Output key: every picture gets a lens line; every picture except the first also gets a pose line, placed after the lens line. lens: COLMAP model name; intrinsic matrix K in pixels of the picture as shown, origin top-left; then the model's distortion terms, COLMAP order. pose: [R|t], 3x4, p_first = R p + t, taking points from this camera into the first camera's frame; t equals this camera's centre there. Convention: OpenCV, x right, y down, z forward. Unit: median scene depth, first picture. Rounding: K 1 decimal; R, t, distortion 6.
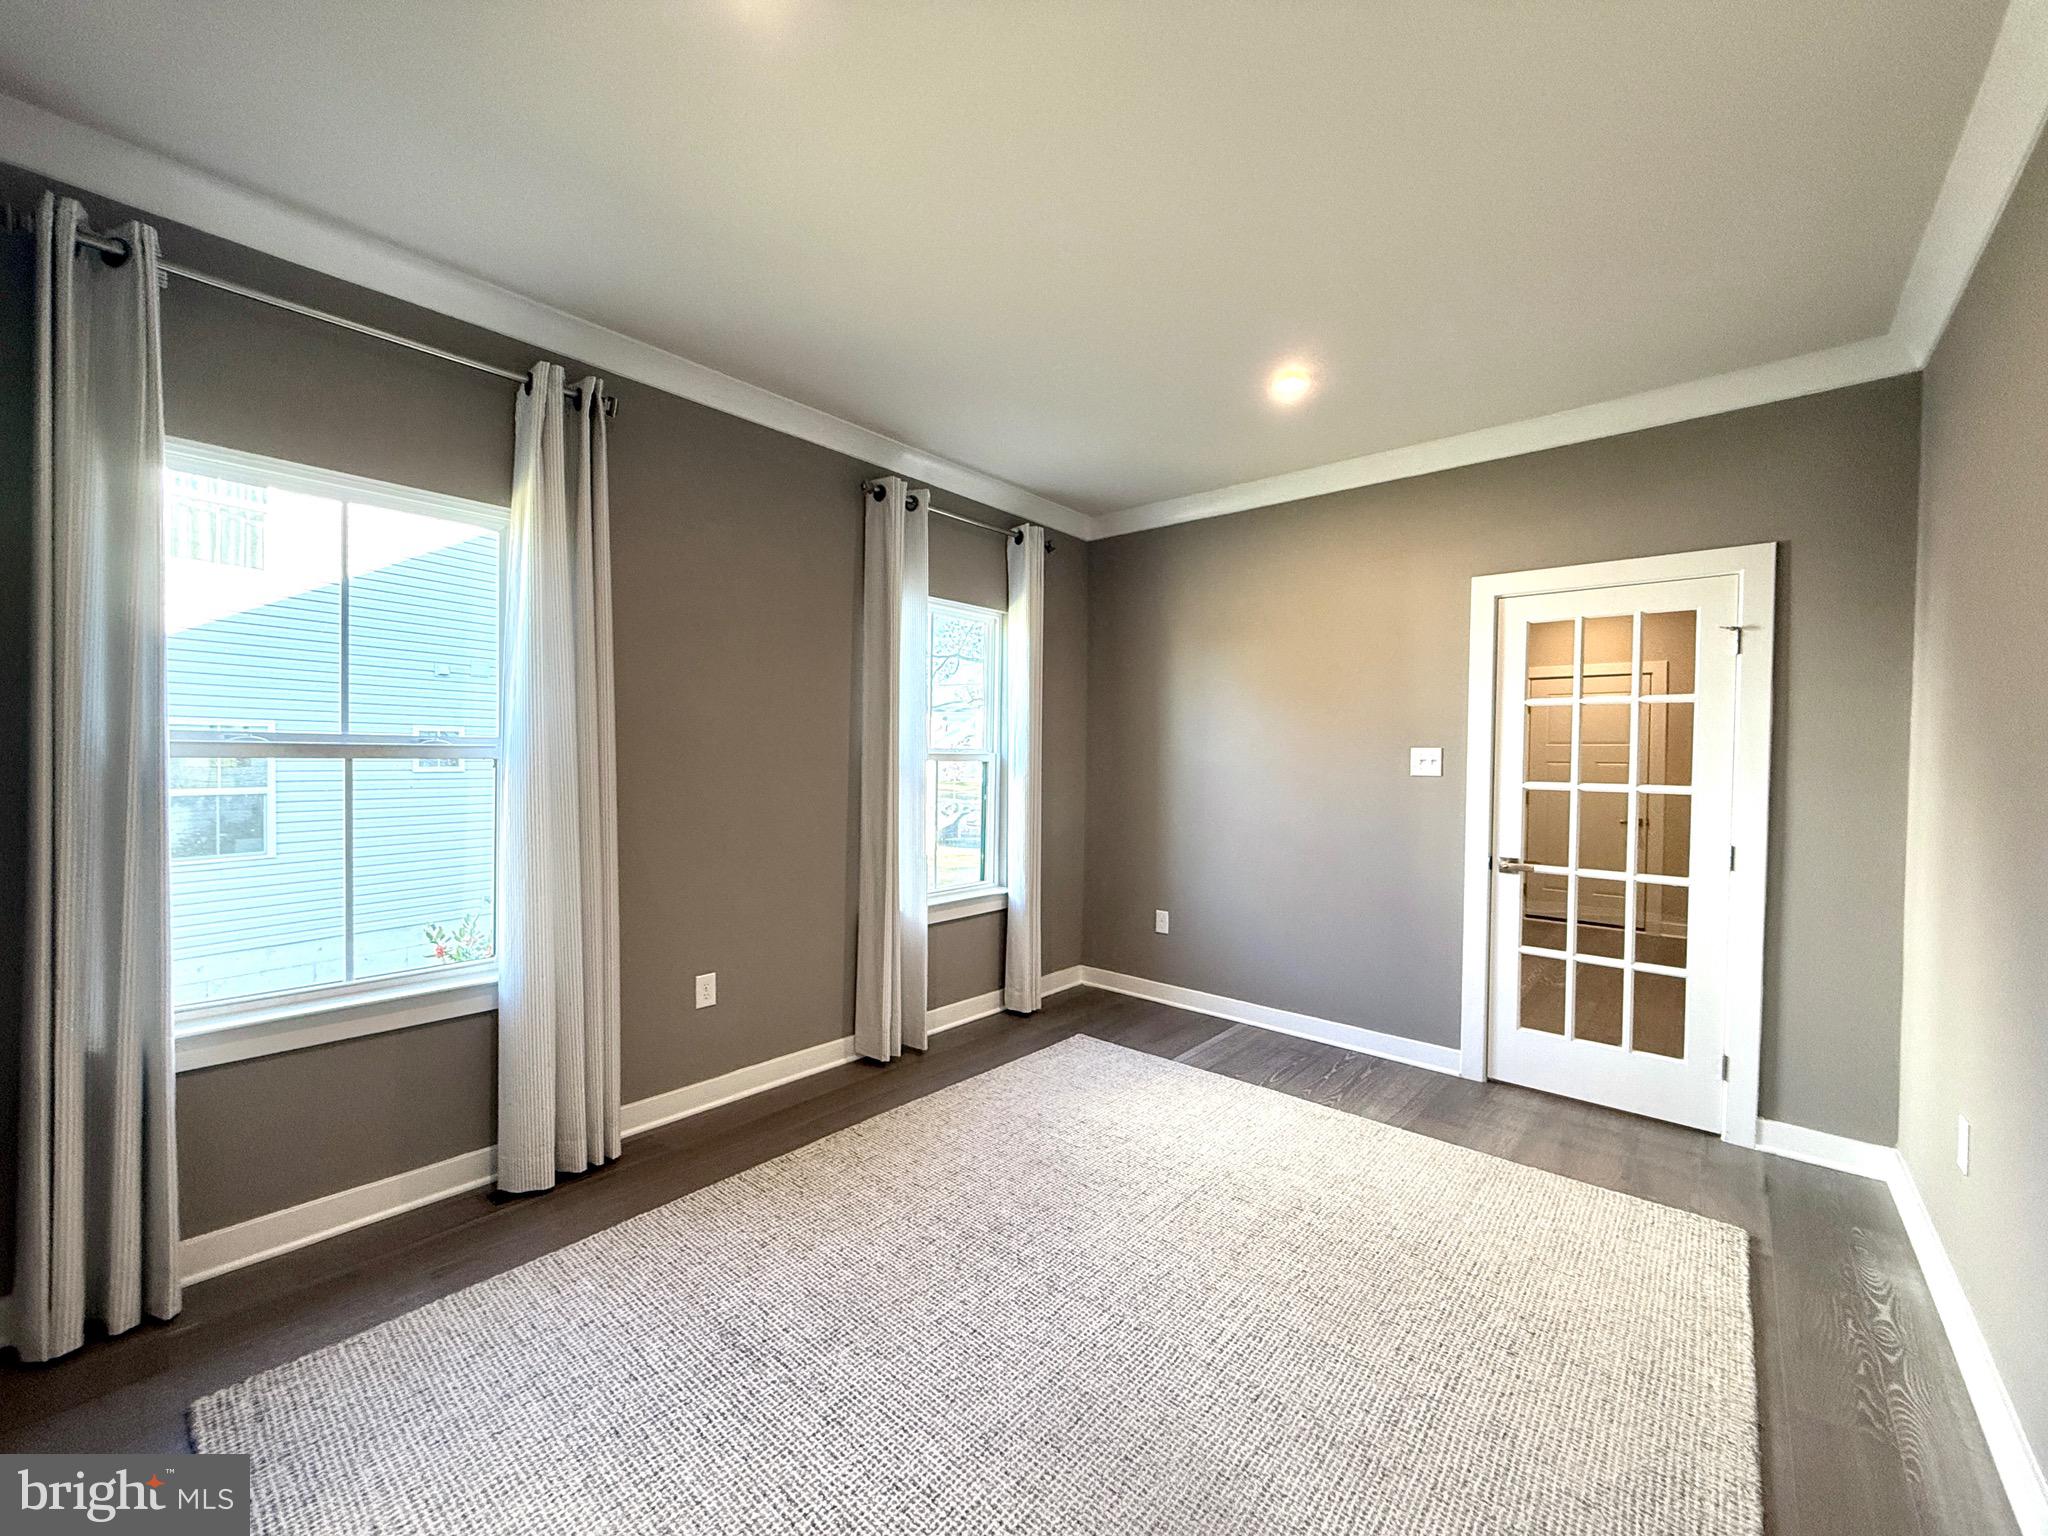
lens RADIAL K [[814.3, 0, 1000.8], [0, 814.3, 768.8], [0, 0, 1]] dist [-0.033163, -0.000054]
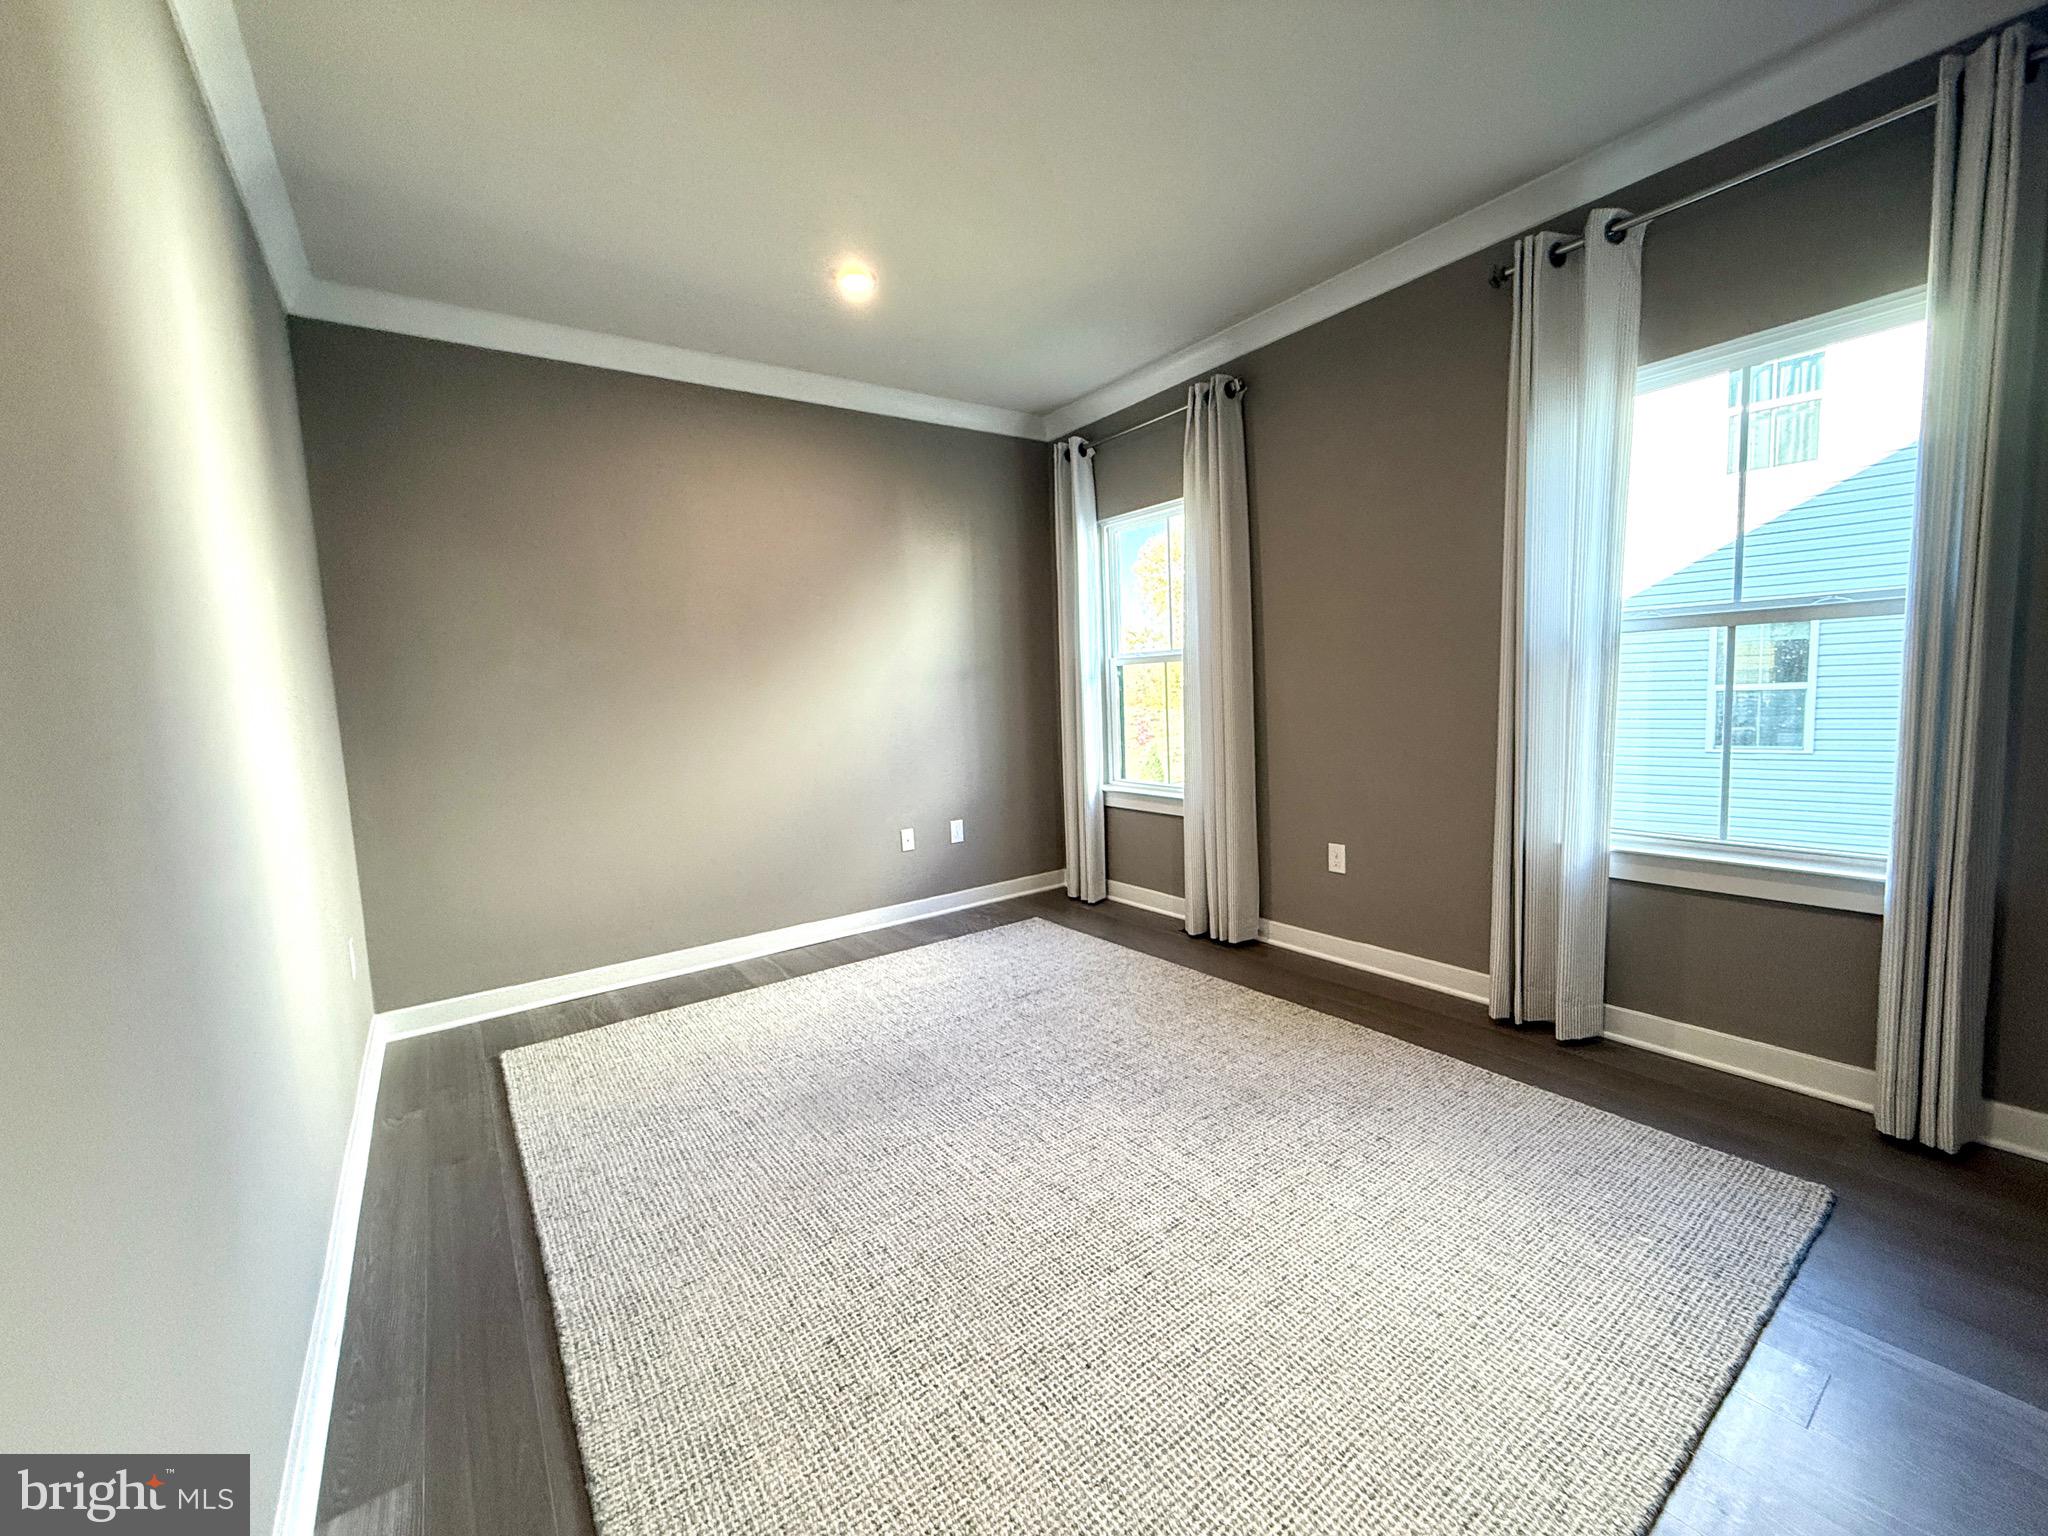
lens RADIAL K [[814.3, 0, 1018.1], [0, 814.3, 766.7], [0, 0, 1]] dist [0.001448, 0.000108]
pose [[-0.218753, 0.108220, -0.969760, 0.937981], [0.034147, 0.994071, 0.103231, 0.018908], [0.975183, -0.010532, -0.221151, 0.941174]]
